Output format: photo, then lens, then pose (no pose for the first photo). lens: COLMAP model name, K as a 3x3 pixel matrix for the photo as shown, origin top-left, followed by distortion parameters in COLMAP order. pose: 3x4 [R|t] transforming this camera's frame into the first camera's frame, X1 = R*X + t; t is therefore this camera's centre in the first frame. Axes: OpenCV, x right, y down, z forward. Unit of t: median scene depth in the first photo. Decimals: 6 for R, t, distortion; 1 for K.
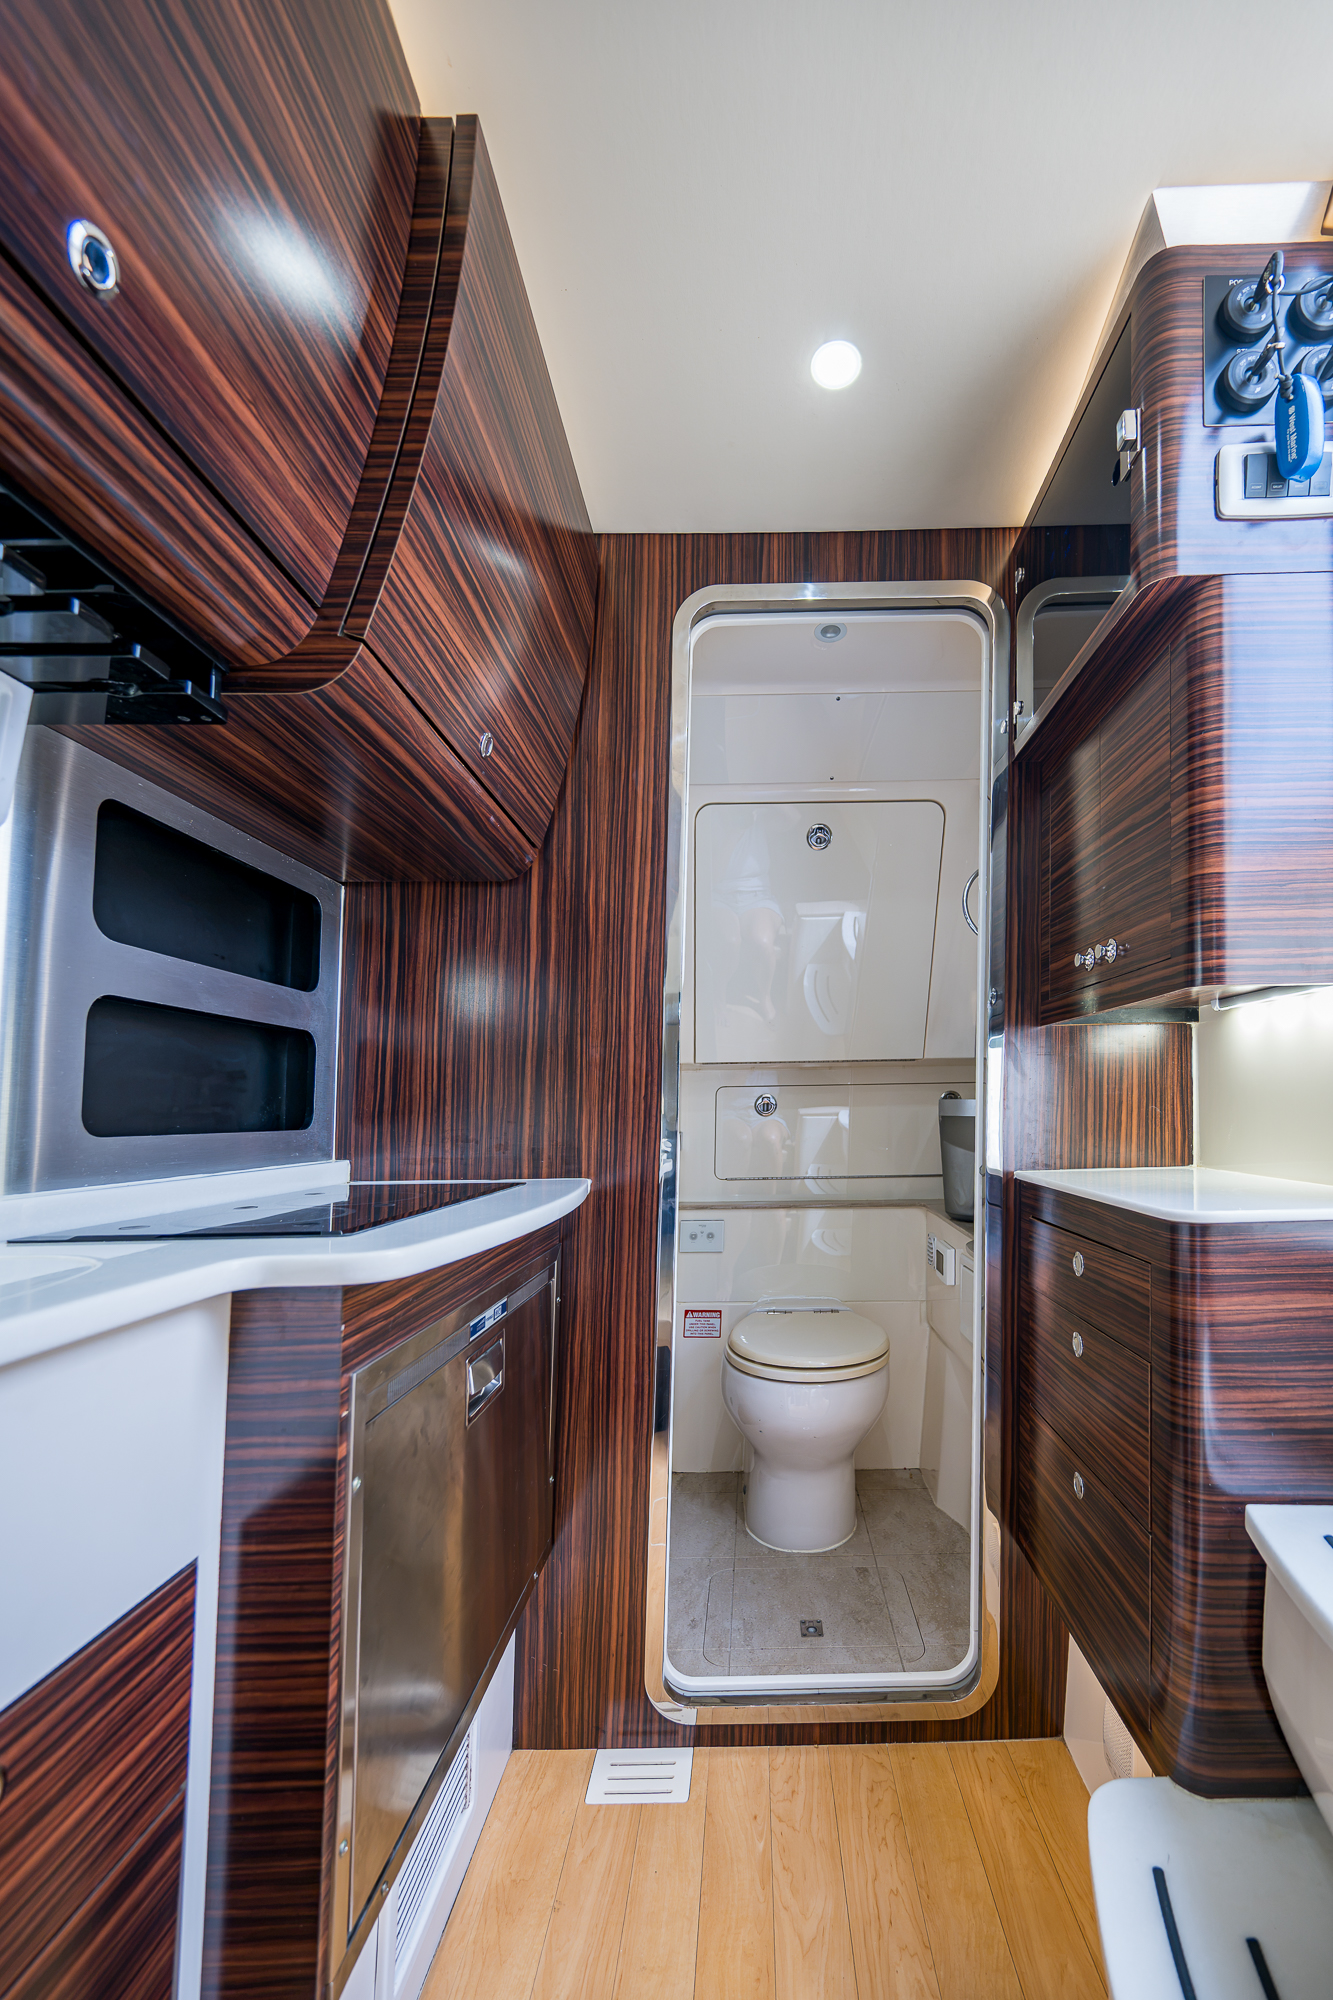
lens RADIAL K [[789.6, 0, 773.3], [0, 789.6, 1025.7], [0, 0, 1]] dist [-0.001153, 0.000368]
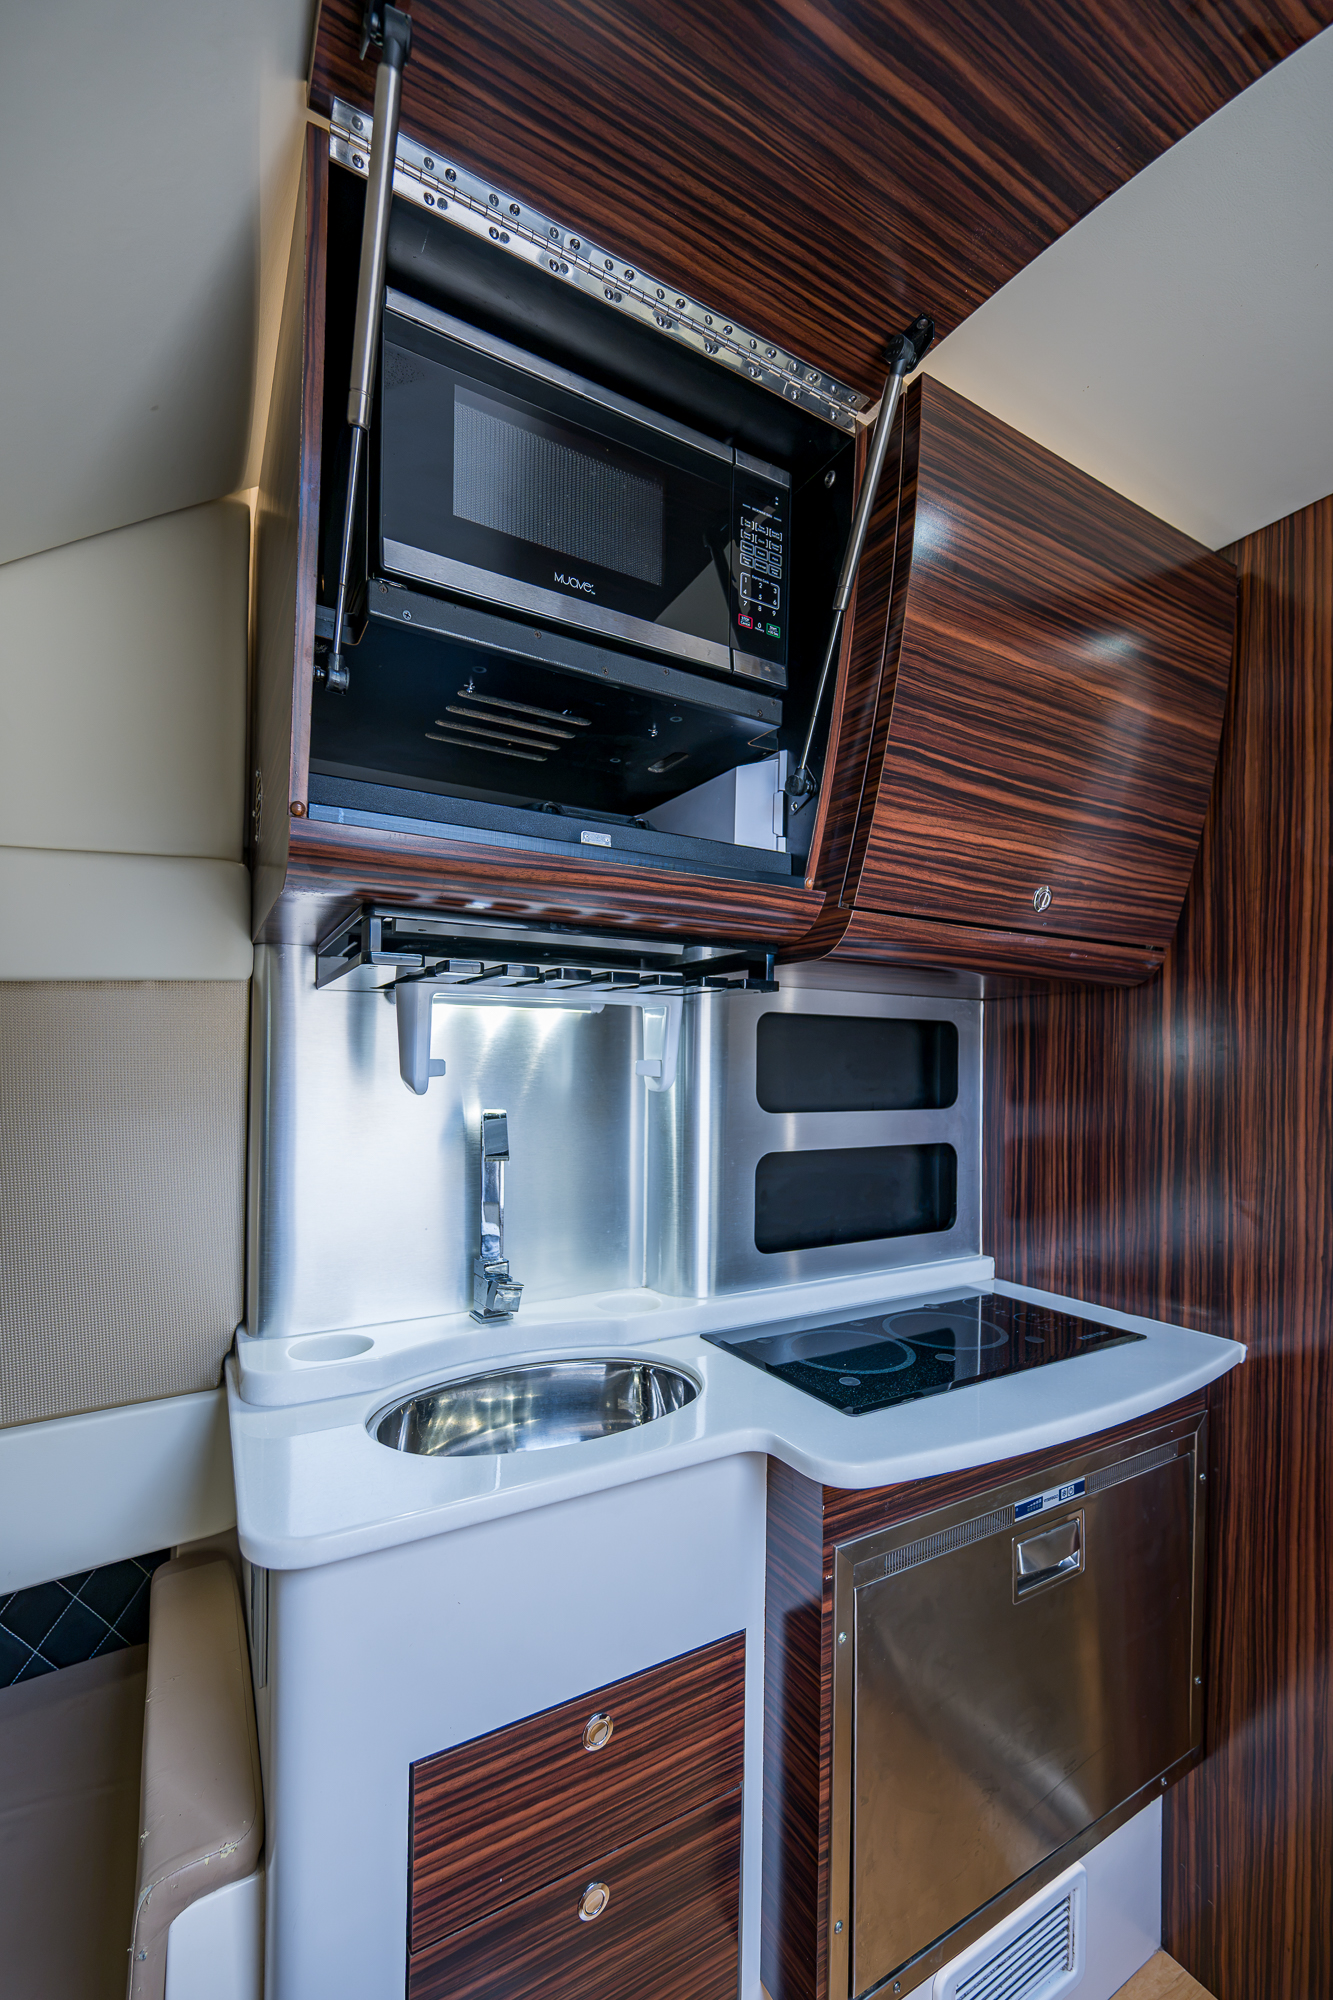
lens RADIAL K [[850.4, 0, 778.2], [0, 850.4, 931.2], [0, 0, 1]] dist [-0.000060, -0.000145]
pose [[0.515734, -0.022793, -0.856446, 0.343350], [0.044589, 0.999005, 0.000263, -0.309967], [0.855588, -0.038323, 0.516237, 0.167123]]
